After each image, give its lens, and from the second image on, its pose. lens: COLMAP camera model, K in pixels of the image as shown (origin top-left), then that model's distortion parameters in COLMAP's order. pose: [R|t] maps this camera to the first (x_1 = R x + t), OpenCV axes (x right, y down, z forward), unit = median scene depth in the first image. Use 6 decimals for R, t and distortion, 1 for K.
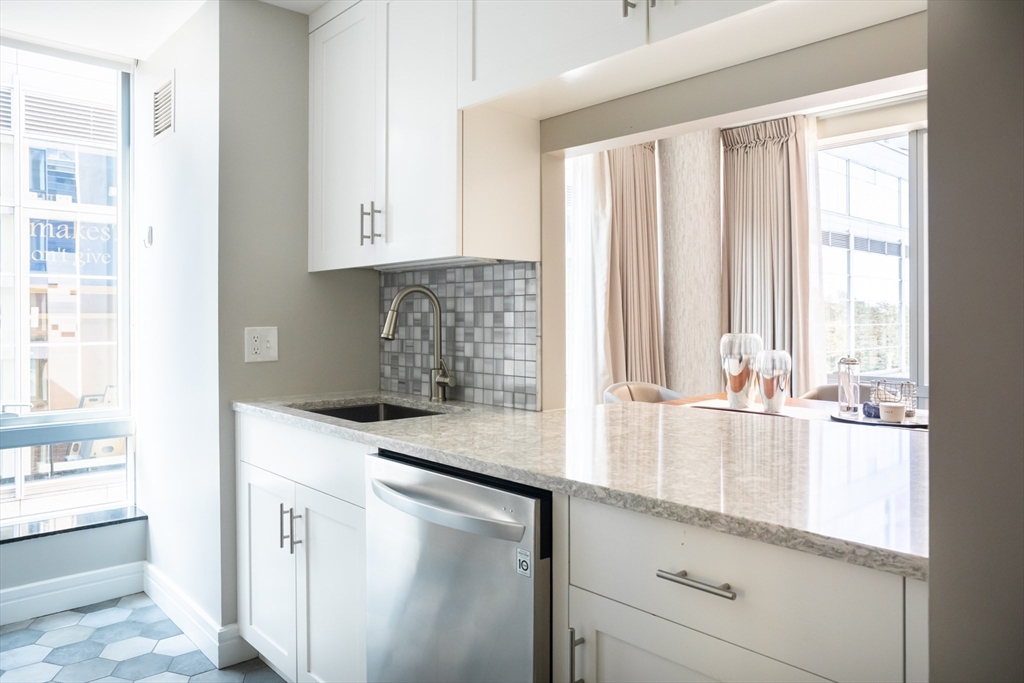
lens RADIAL K [[761.8, 0, 504.6], [0, 761.8, 317.4], [0, 0, 1]] dist [-0.030125, 0.049033]
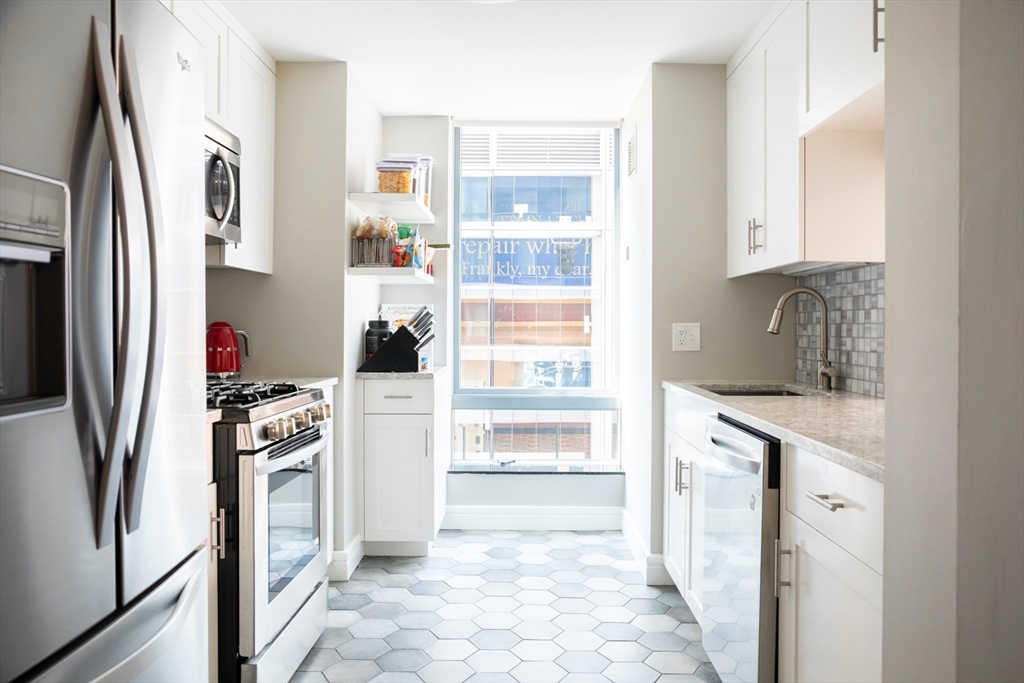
lens RADIAL K [[790.6, 0, 502.2], [0, 790.6, 322.2], [0, 0, 1]] dist [-0.000392, 0.000423]
pose [[0.755998, 0.003039, -0.654567, 0.318133], [-0.006640, 0.999973, -0.003026, 0.017147], [0.654540, 0.006634, 0.755998, -0.191960]]
